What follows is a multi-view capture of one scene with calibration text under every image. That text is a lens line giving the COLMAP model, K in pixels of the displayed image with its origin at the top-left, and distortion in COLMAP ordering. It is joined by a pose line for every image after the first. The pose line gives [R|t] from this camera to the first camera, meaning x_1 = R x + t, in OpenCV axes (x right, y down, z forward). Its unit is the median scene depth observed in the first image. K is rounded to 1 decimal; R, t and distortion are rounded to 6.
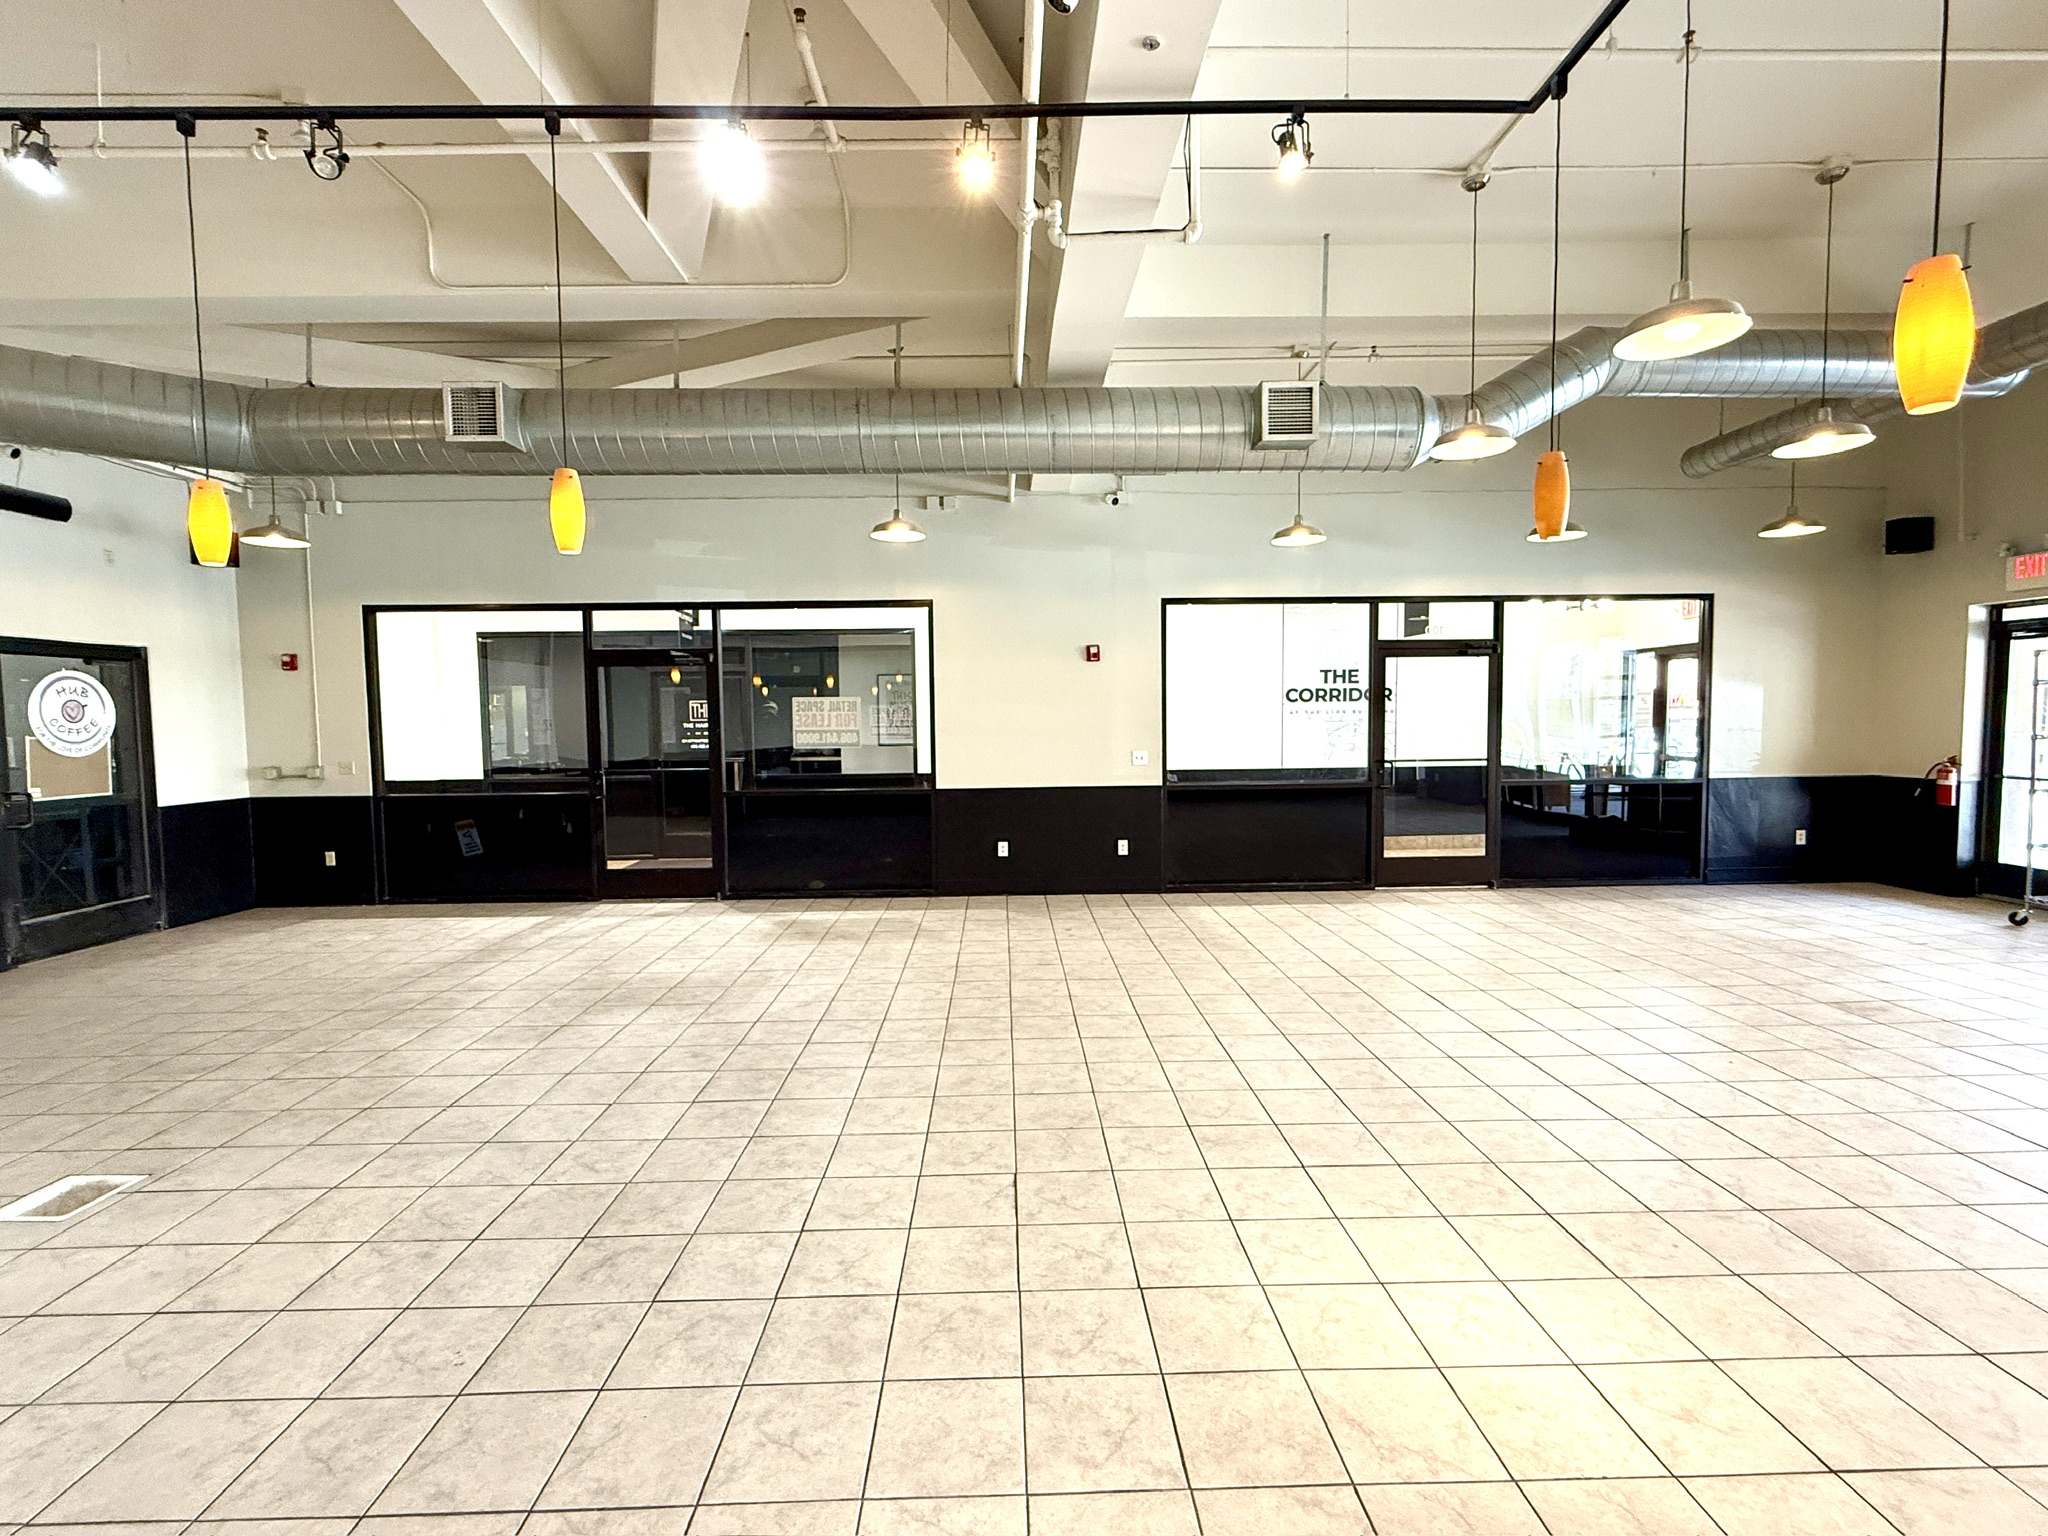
lens RADIAL K [[1080.1, 0, 1026.2], [0, 1080.1, 788.2], [0, 0, 1]] dist [0.003706, 0.000599]
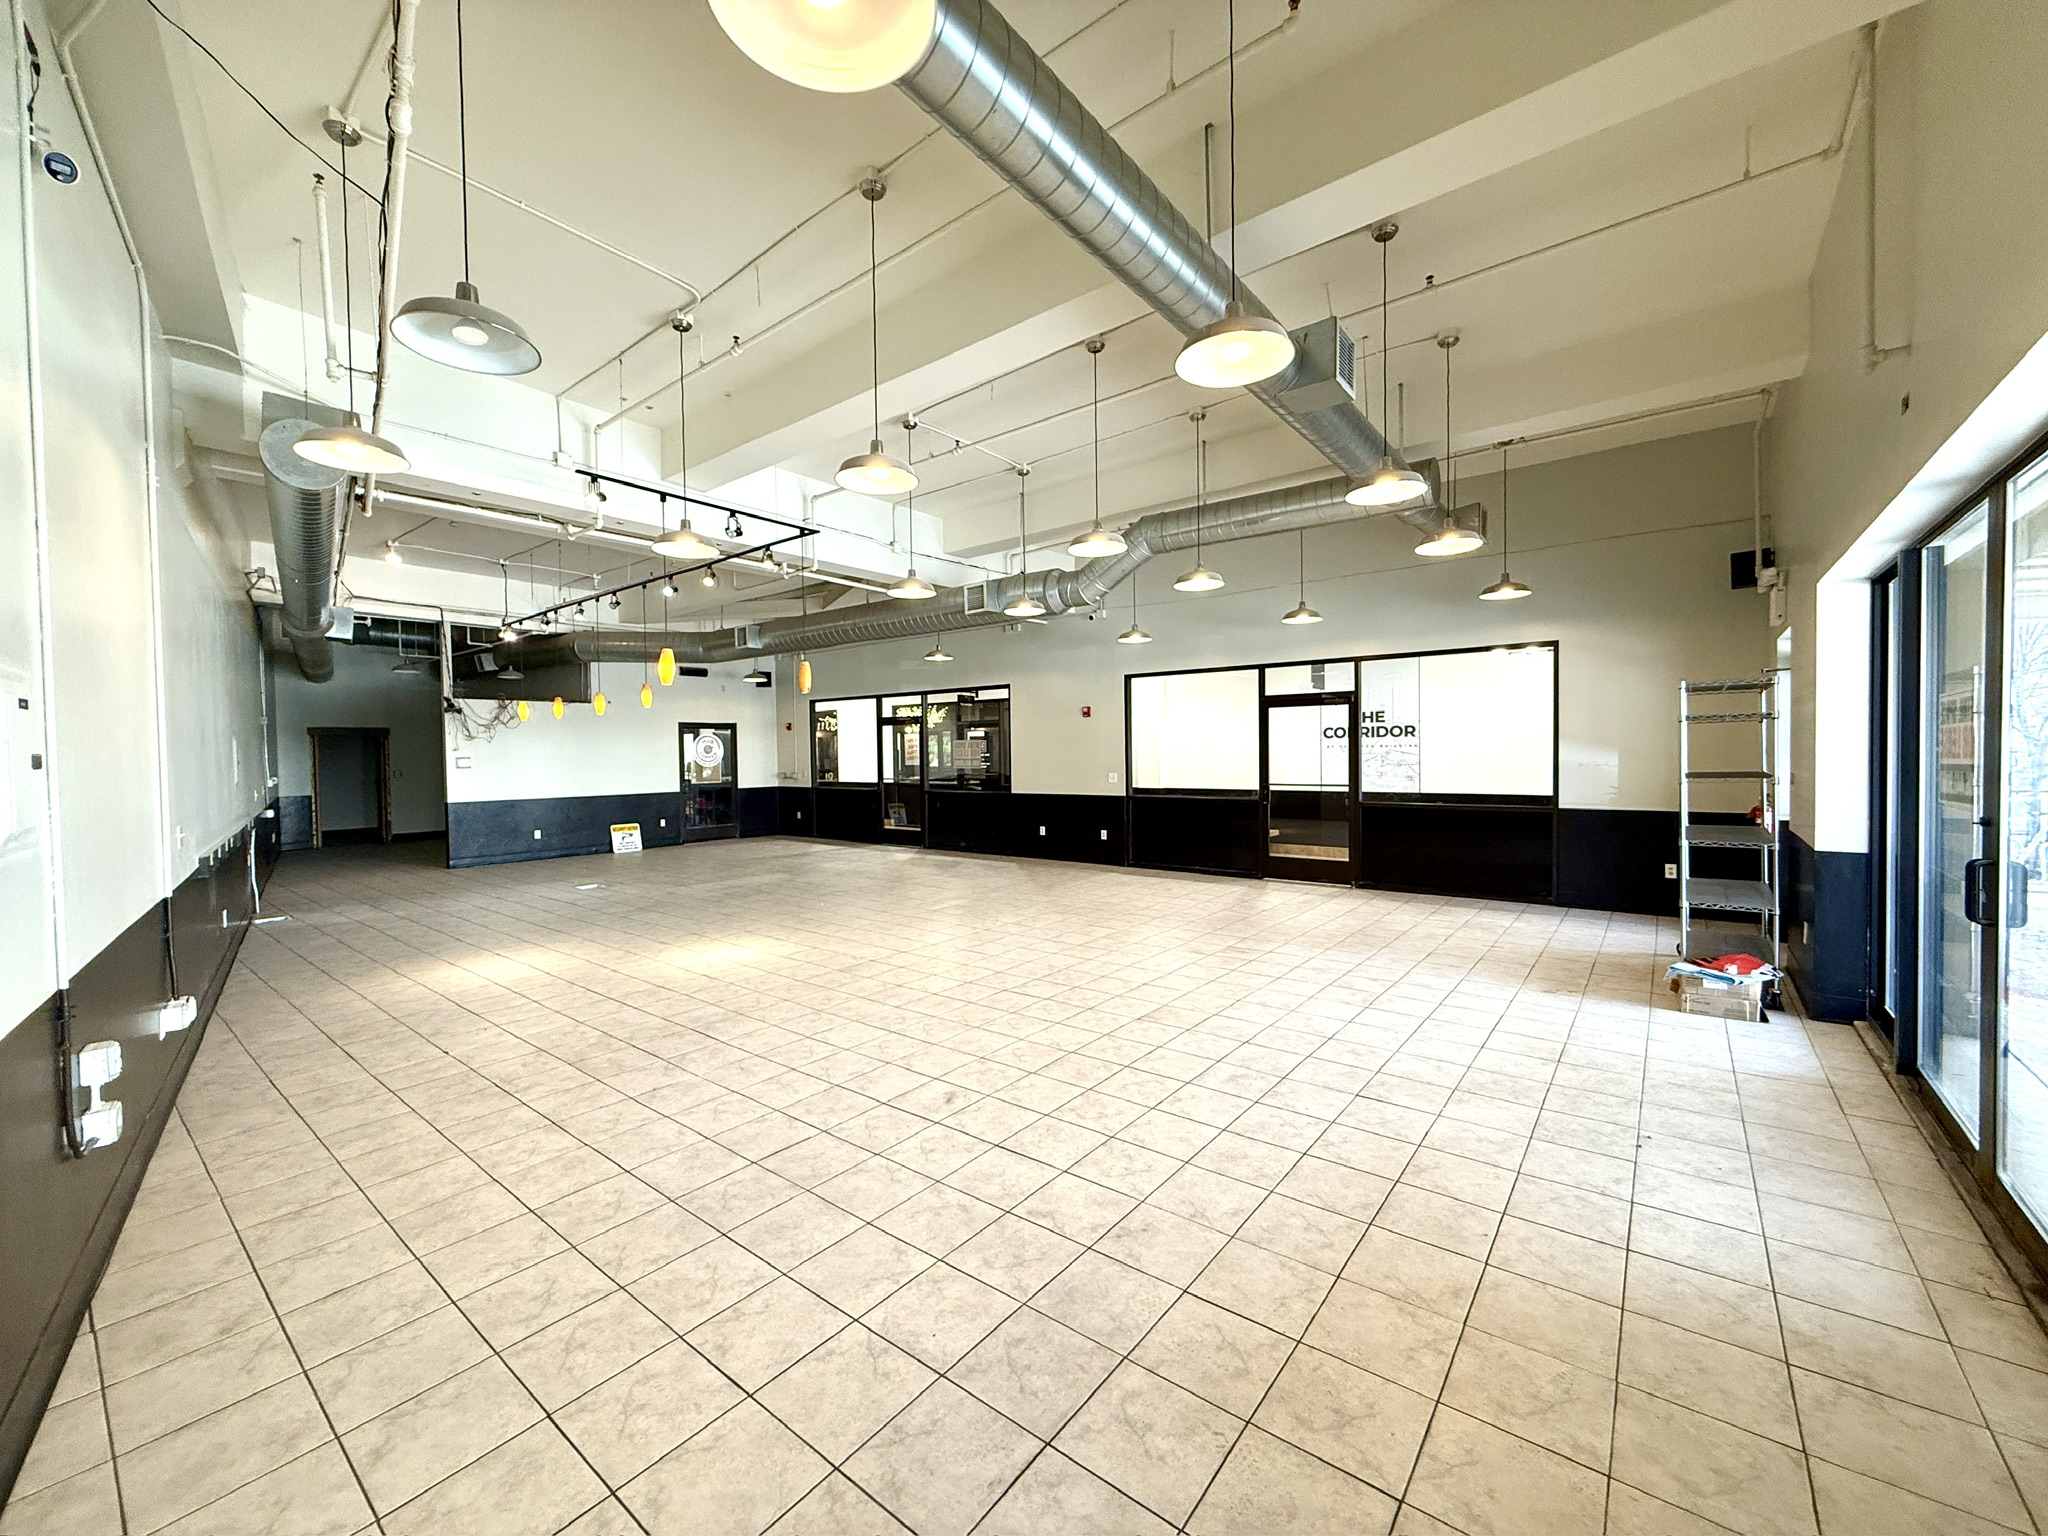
lens RADIAL K [[811.9, 0, 1015.9], [0, 811.9, 772.4], [0, 0, 1]] dist [-0.001199, -0.000017]
pose [[0.756280, 0.019656, -0.653952, 0.653894], [-0.039965, 0.999070, -0.016189, -0.010289], [0.653026, 0.038379, 0.756363, 0.024625]]
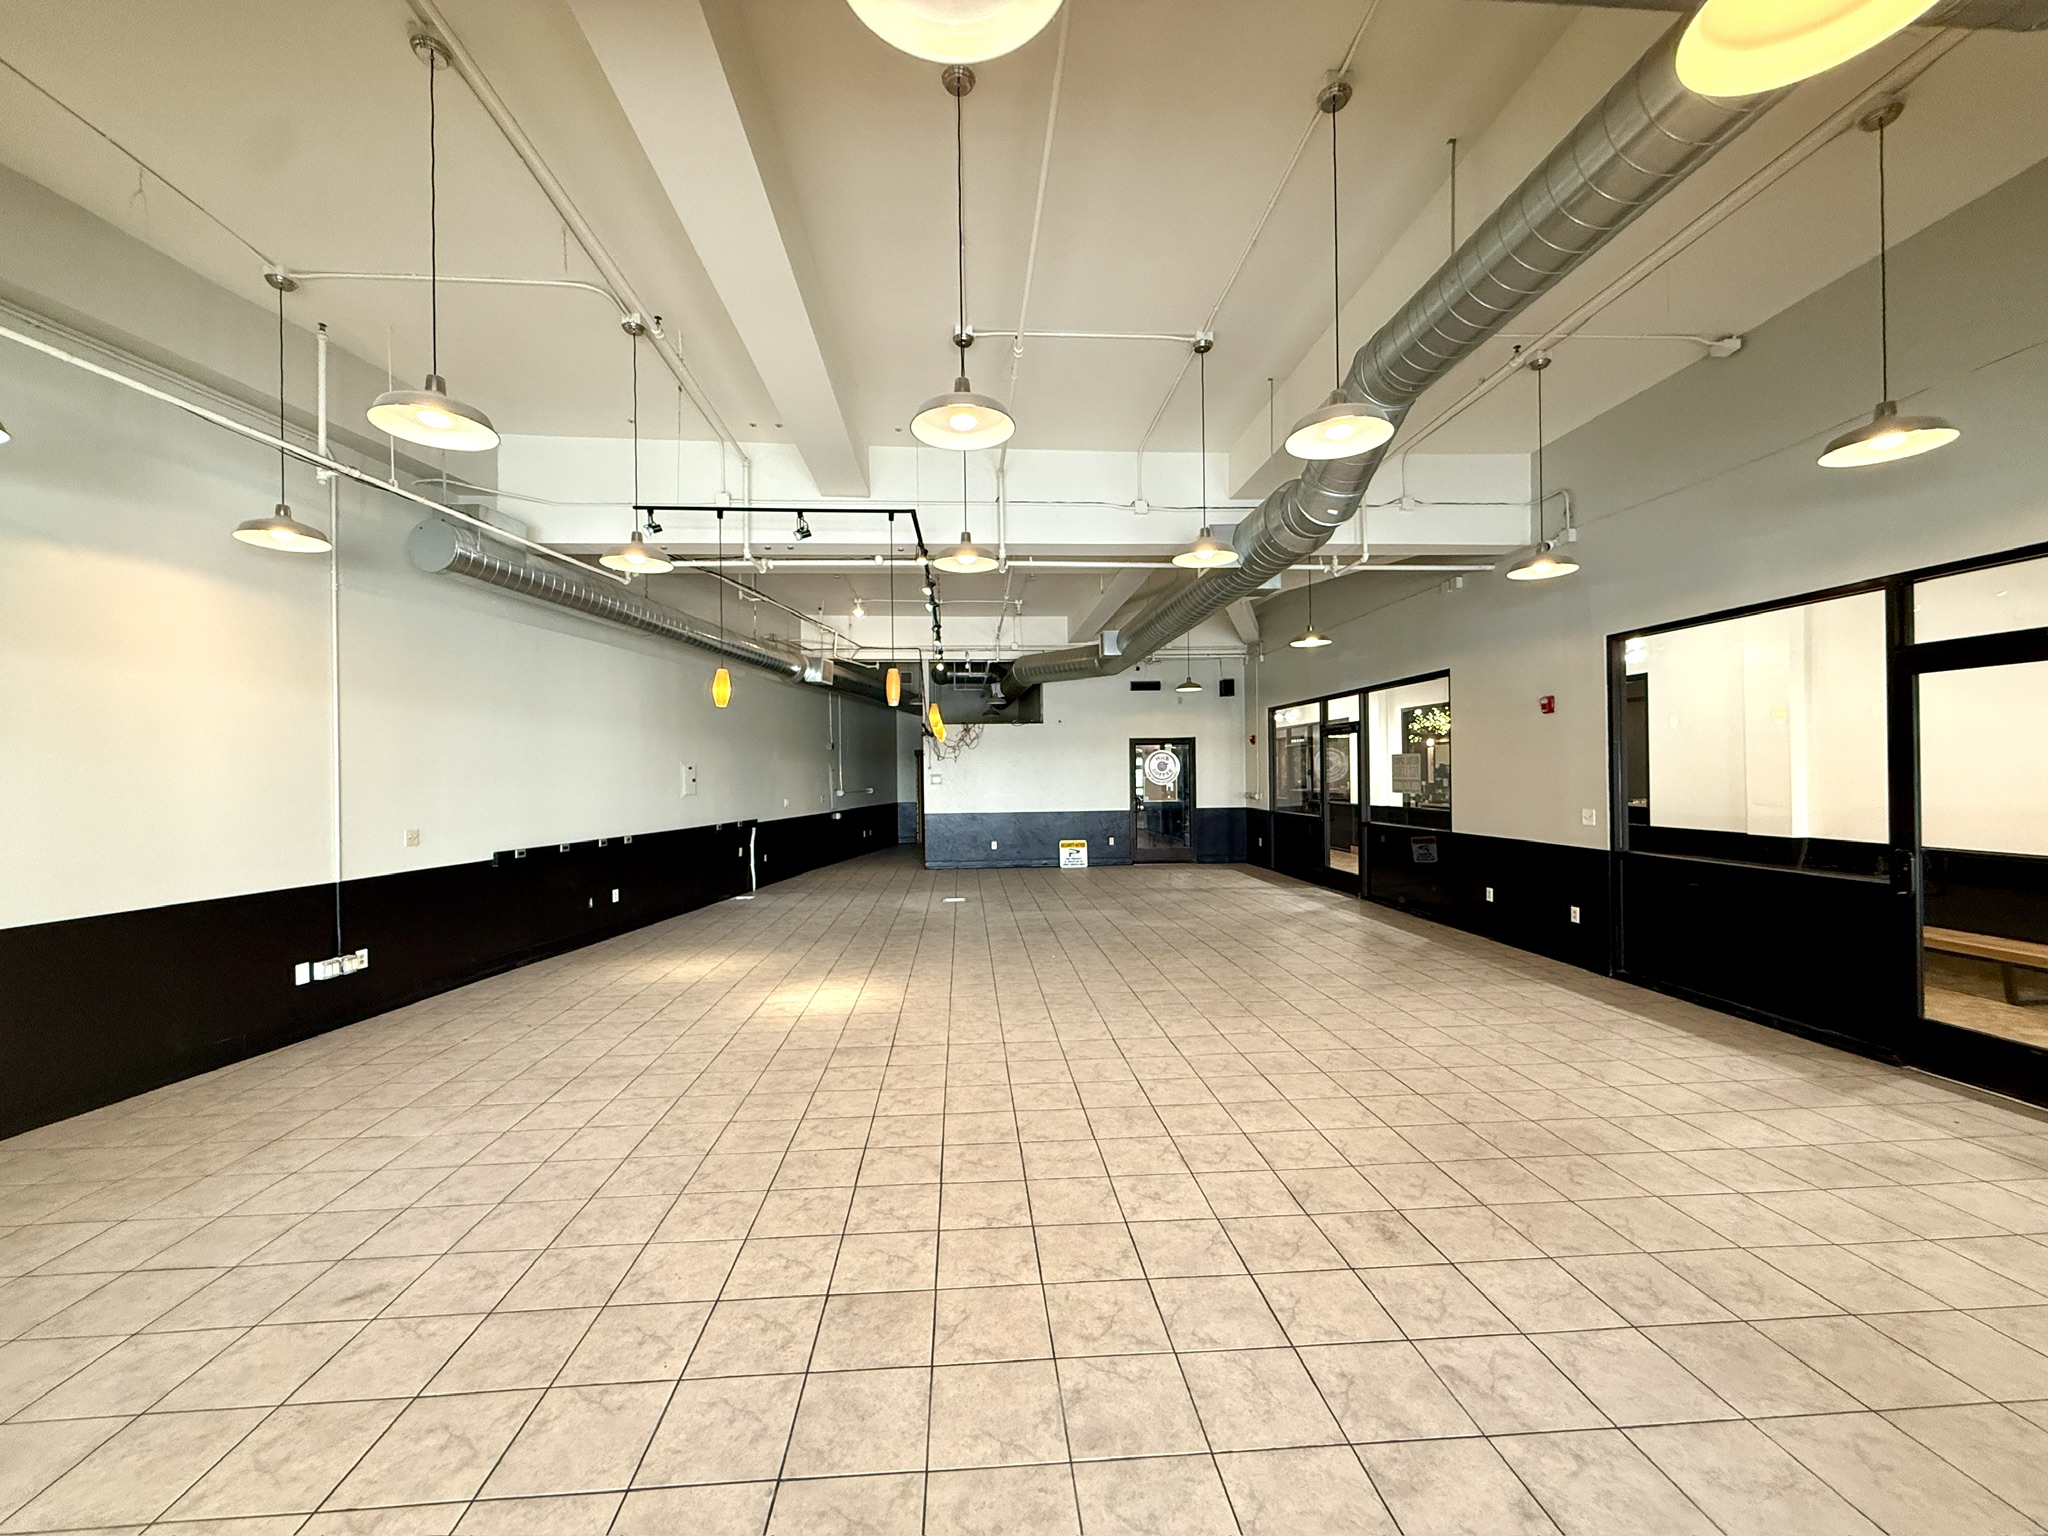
lens RADIAL K [[811.9, 0, 1015.9], [0, 811.9, 772.4], [0, 0, 1]] dist [-0.001199, -0.000017]
pose [[0.032077, 0.010853, -0.999426, 0.649835], [-0.053444, 0.998529, 0.009128, -0.039709], [0.998055, 0.053121, 0.032610, 0.435599]]
